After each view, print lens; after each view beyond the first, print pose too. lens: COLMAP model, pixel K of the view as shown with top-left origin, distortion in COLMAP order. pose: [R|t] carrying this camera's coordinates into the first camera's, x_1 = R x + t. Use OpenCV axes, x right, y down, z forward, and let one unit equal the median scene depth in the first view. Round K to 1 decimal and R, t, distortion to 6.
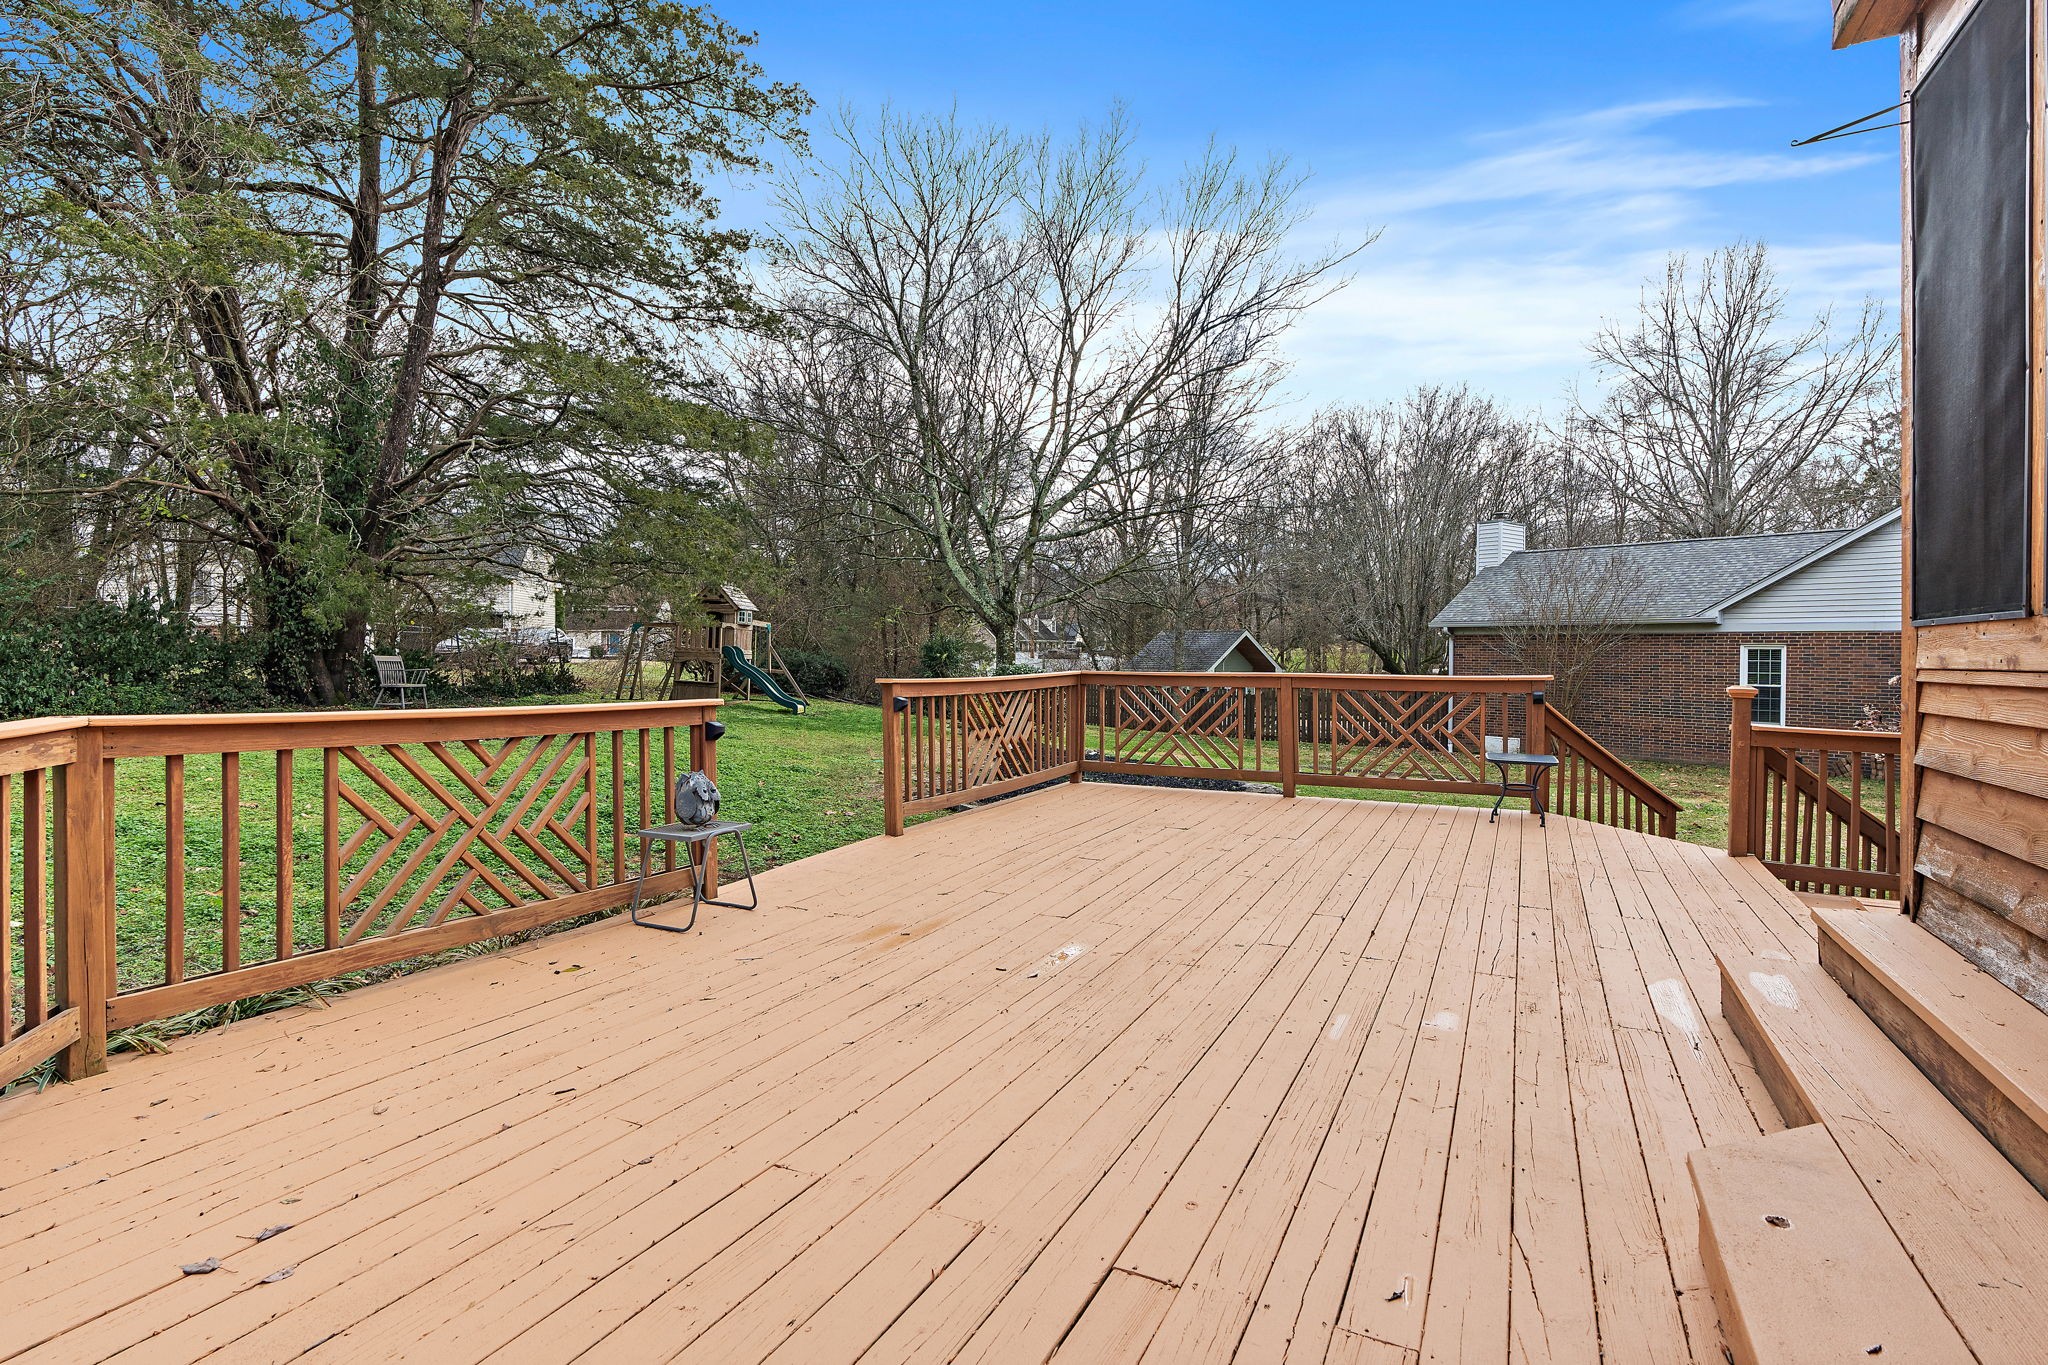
lens RADIAL K [[1030.4, 0, 1019.1], [0, 1030.4, 668.5], [0, 0, 1]] dist [-0.002520, -0.000222]
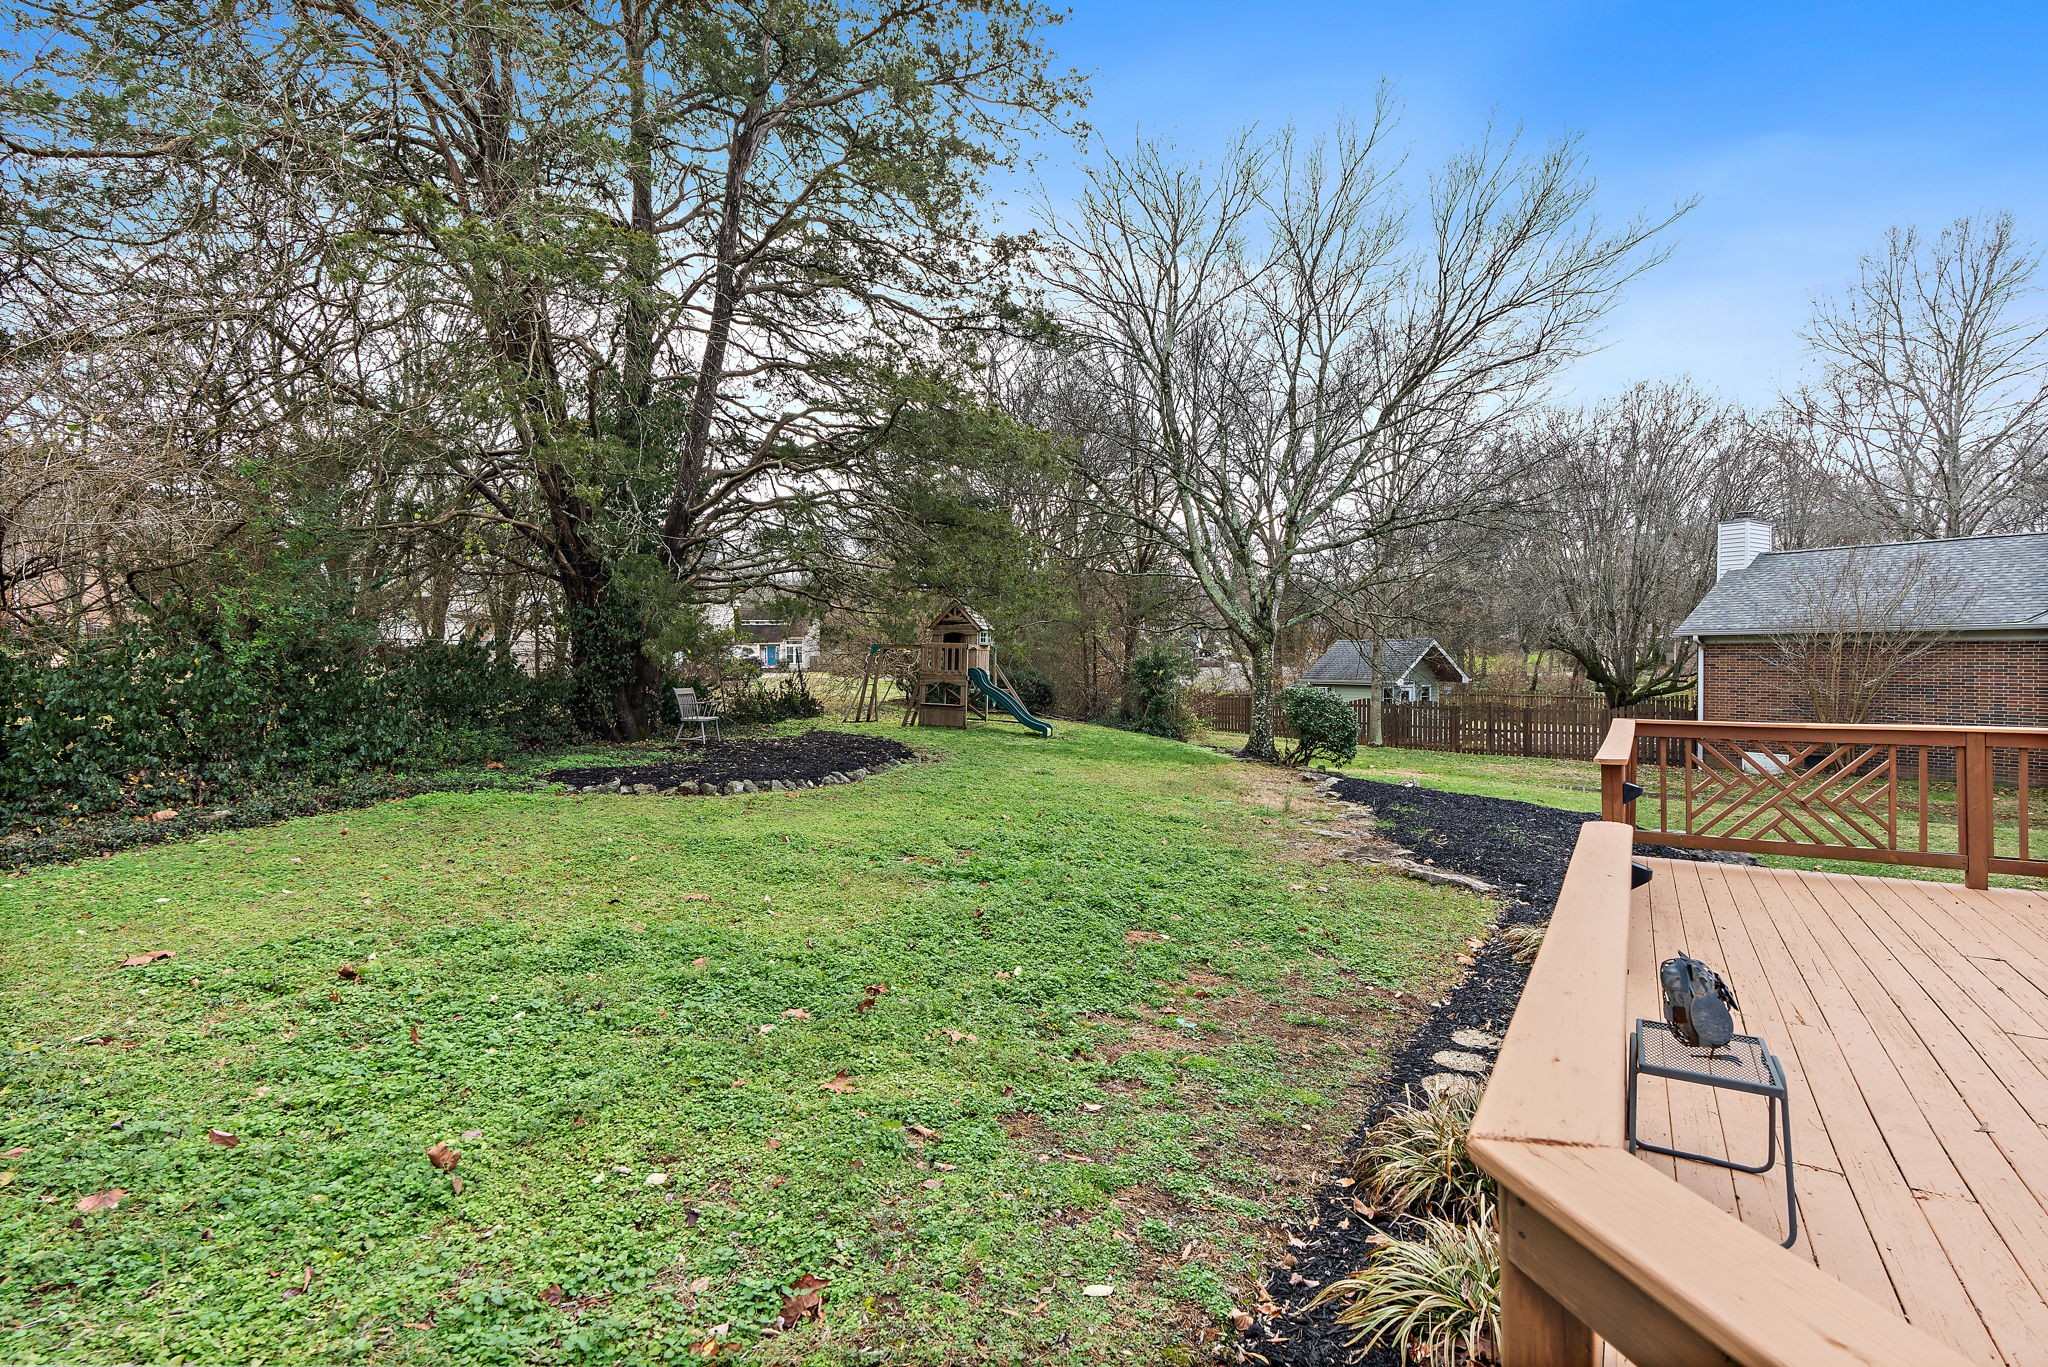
lens RADIAL K [[972.9, 0, 1025.3], [0, 972.9, 683.1], [0, 0, 1]] dist [-0.003284, 0.000610]
pose [[0.995735, -0.009527, -0.091762, -0.178264], [0.010582, 0.999883, 0.011020, -0.020682], [0.091646, -0.011944, 0.995720, 0.100920]]
